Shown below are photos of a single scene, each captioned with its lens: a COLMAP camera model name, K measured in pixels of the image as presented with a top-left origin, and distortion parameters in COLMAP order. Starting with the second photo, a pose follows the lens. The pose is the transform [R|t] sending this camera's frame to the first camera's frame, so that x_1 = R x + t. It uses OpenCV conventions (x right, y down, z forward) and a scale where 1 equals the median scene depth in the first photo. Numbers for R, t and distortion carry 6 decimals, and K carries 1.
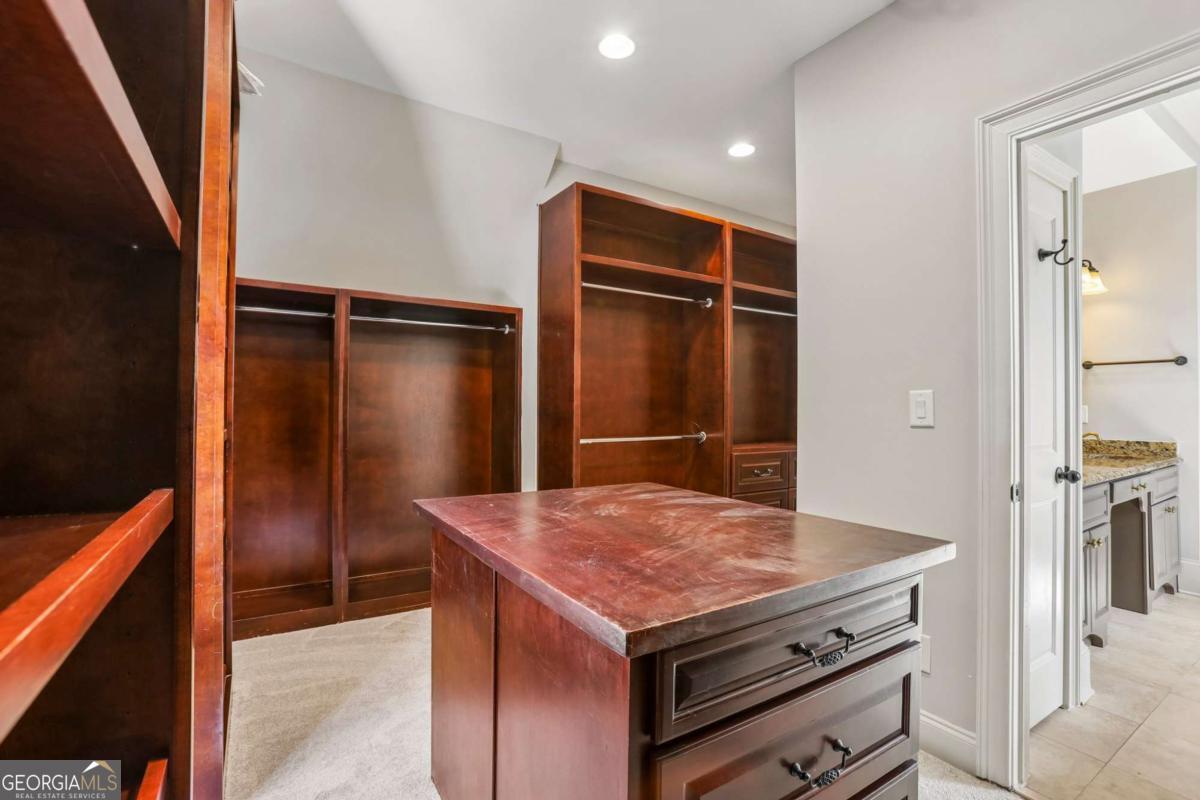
lens RADIAL K [[534.6, 0, 601.3], [0, 534.6, 398.3], [0, 0, 1]] dist [-0.002804, -0.000286]
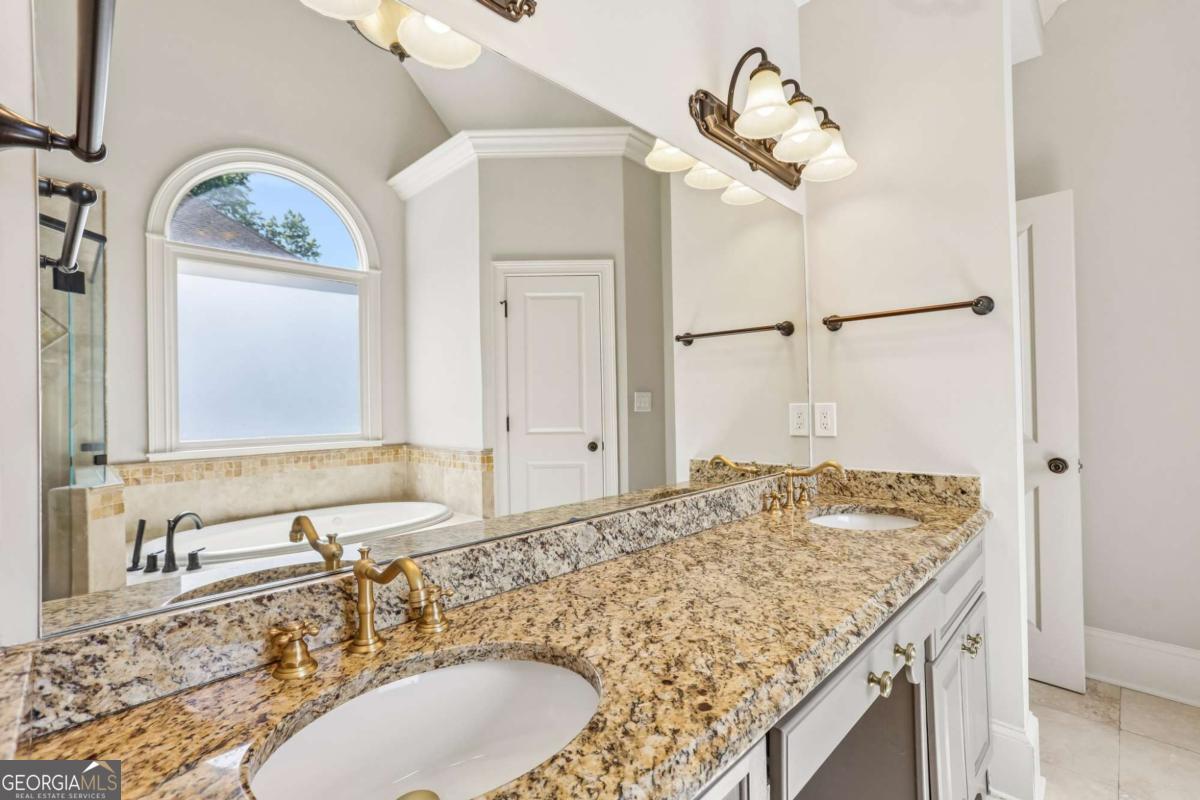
lens RADIAL K [[550.0, 0, 600.6], [0, 550.0, 401.2], [0, 0, 1]] dist [-0.037521, 0.008204]
pose [[0.973715, -0.014518, 0.227306, 0.621918], [0.015363, 0.999880, -0.001948, 0.011138], [-0.227251, 0.005389, 0.973821, 0.588139]]
